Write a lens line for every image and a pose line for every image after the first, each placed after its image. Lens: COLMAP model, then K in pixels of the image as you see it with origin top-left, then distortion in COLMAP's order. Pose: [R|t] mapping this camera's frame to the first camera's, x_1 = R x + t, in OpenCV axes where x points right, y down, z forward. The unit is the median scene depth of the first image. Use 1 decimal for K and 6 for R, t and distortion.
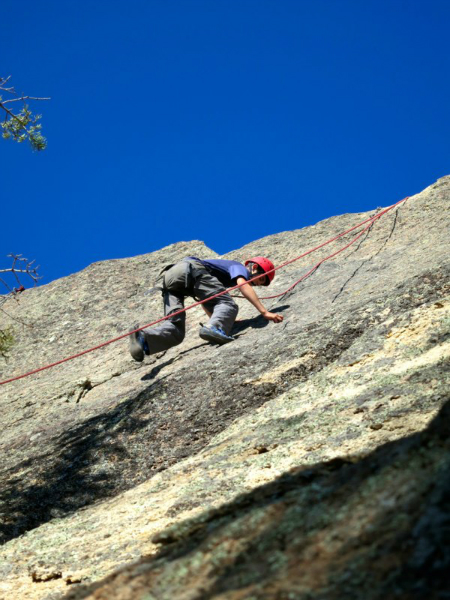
lens RADIAL K [[1945.4, 0, 225.0], [0, 1945.4, 300.0], [0, 0, 1]] dist [-0.039973, 0.408982]
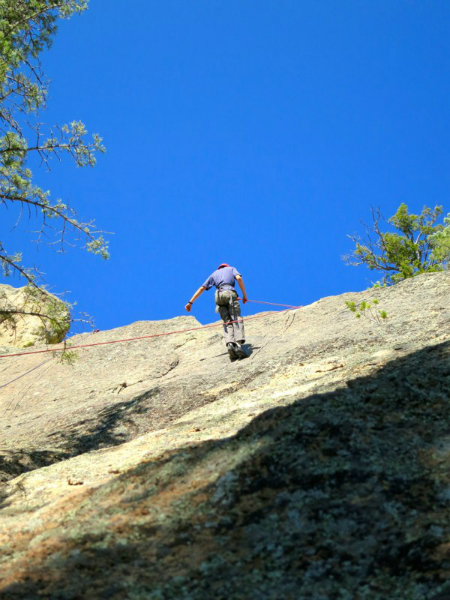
lens RADIAL K [[1020.9, 0, 225.0], [0, 1020.9, 300.0], [0, 0, 1]] dist [-0.148906, -0.088292]
pose [[0.993311, 0.114801, 0.012421, 0.011249], [-0.114060, 0.992245, -0.049397, -0.001528], [-0.017996, 0.047650, 0.998702, 0.000806]]
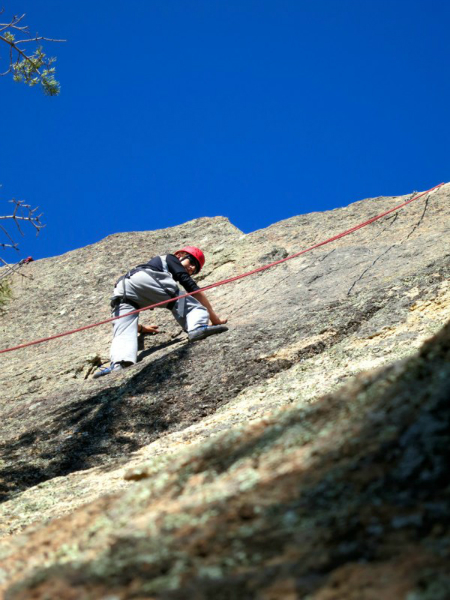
lens RADIAL K [[2043.5, 0, 225.0], [0, 2043.5, 300.0], [0, 0, 1]] dist [-0.003599, 0.455000]
pose [[0.998550, 0.052483, -0.011942, 0.004096], [-0.052402, 0.998602, 0.006991, 0.008455], [0.012292, -0.006355, 0.999904, 0.014083]]
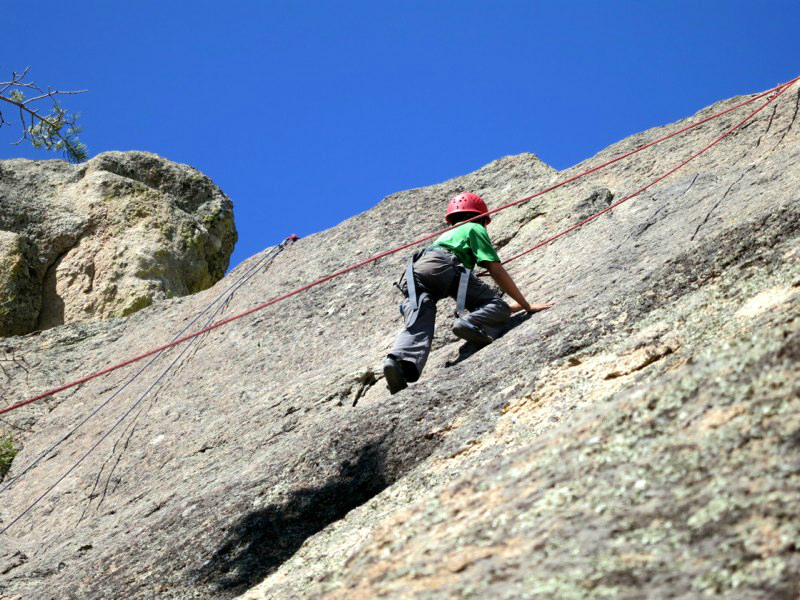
lens RADIAL K [[2724.7, 0, 400.0], [0, 2724.7, 300.0], [0, 0, 1]] dist [-0.003599, 0.455000]
pose [[0.991553, -0.080385, -0.101787, 0.106502], [0.084202, 0.995876, 0.033766, -0.042397], [0.098653, -0.042052, 0.994233, -0.011870]]
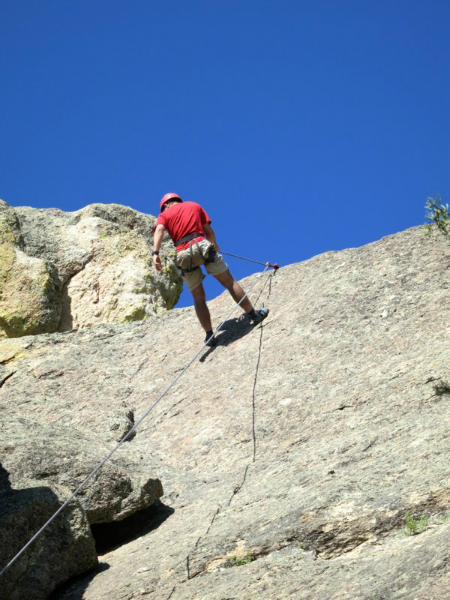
lens RADIAL K [[1903.6, 0, 225.0], [0, 1903.6, 300.0], [0, 0, 1]] dist [-0.031438, -0.132580]
pose [[0.997664, -0.052338, 0.043891, -0.575692], [0.051437, 0.998447, 0.021419, -0.034022], [-0.044944, -0.019112, 0.998807, 0.033238]]
